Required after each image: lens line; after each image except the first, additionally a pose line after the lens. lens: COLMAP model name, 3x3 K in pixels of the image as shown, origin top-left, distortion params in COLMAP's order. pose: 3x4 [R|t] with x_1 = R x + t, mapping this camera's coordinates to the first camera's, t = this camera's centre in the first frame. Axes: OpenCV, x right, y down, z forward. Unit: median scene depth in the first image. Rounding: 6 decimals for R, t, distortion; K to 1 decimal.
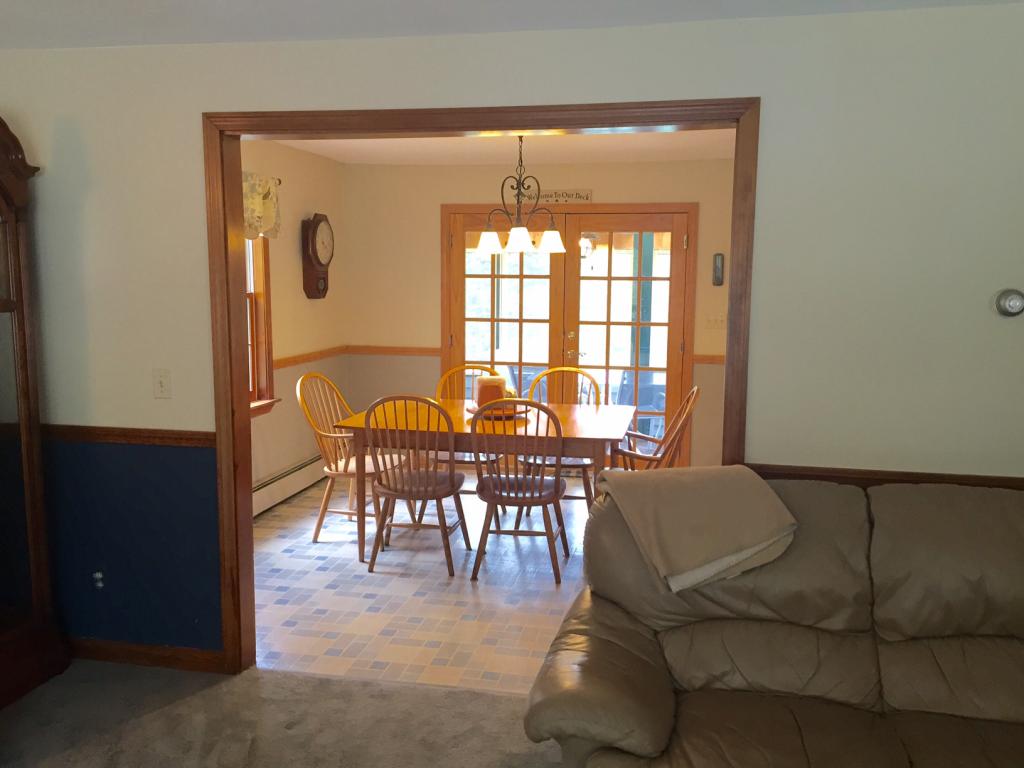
lens RADIAL K [[873.5, 0, 516.8], [0, 873.5, 381.8], [0, 0, 1]] dist [0.074124, -0.067138]
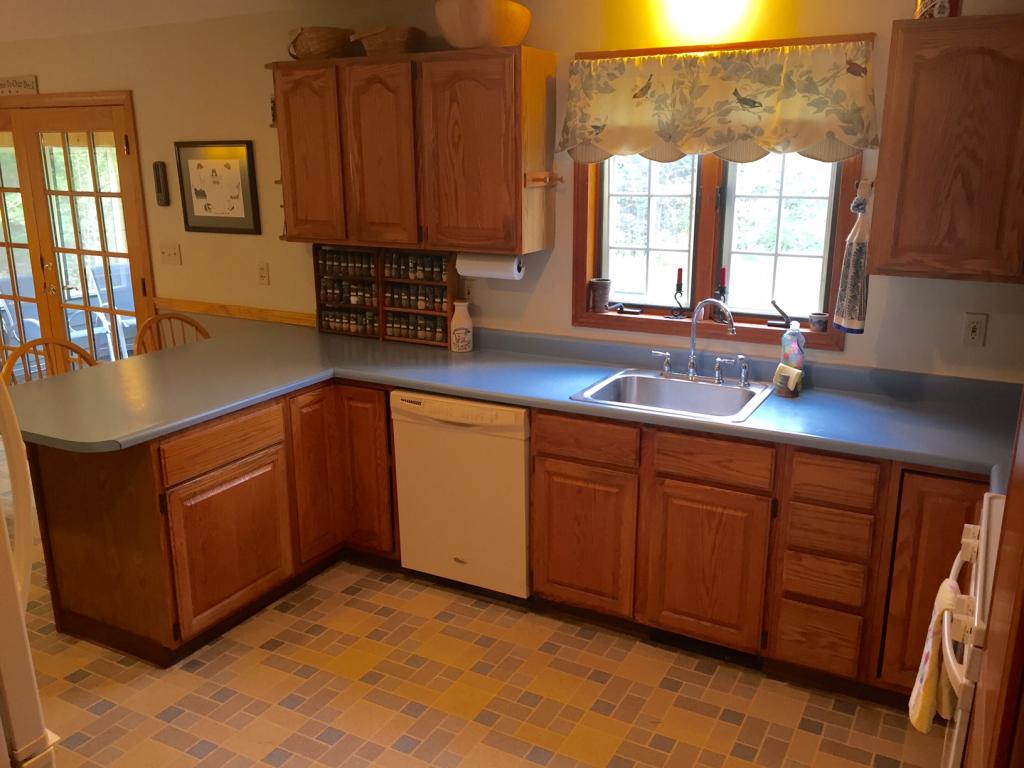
lens RADIAL K [[873.5, 0, 516.6], [0, 873.5, 385.4], [0, 0, 1]] dist [0.074124, -0.067138]
pose [[0.954712, 0.064537, -0.290447, 1.072772], [-0.029708, 0.991991, 0.122768, -0.085645], [0.296044, -0.108579, 0.948983, 0.522120]]
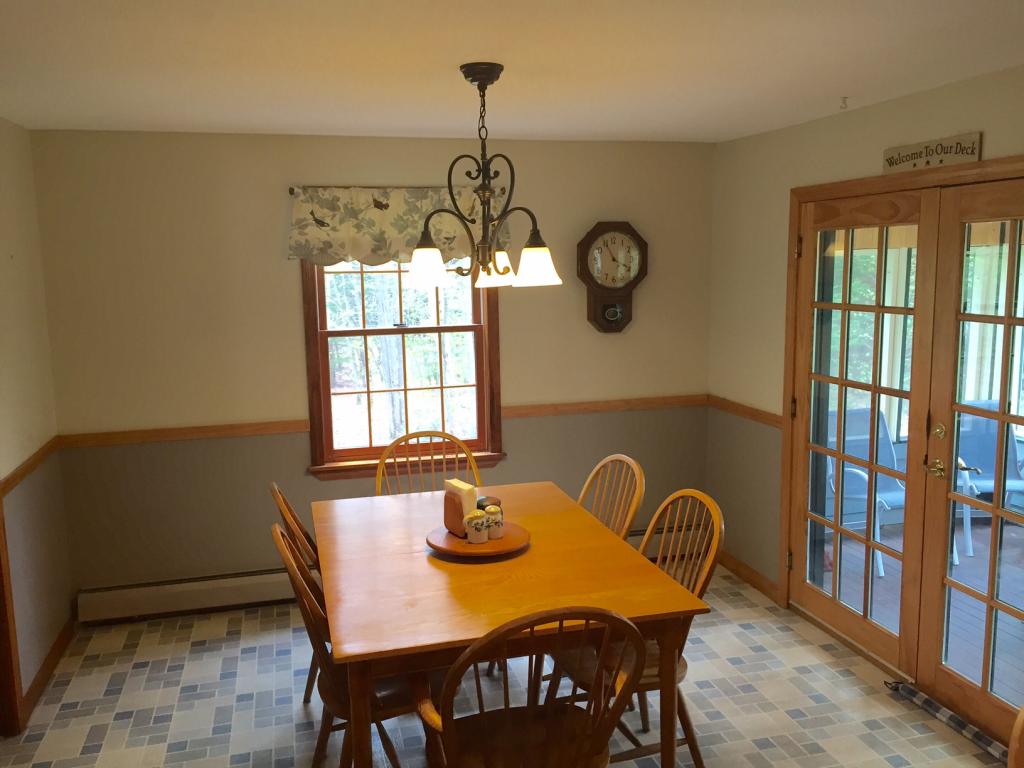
lens RADIAL K [[873.5, 0, 509.8], [0, 873.5, 383.9], [0, 0, 1]] dist [0.074124, -0.067138]
pose [[0.446349, 0.107581, -0.888369, 0.601300], [-0.094011, 0.992891, 0.073004, -0.140848], [0.889907, 0.050931, 0.453289, 0.830901]]
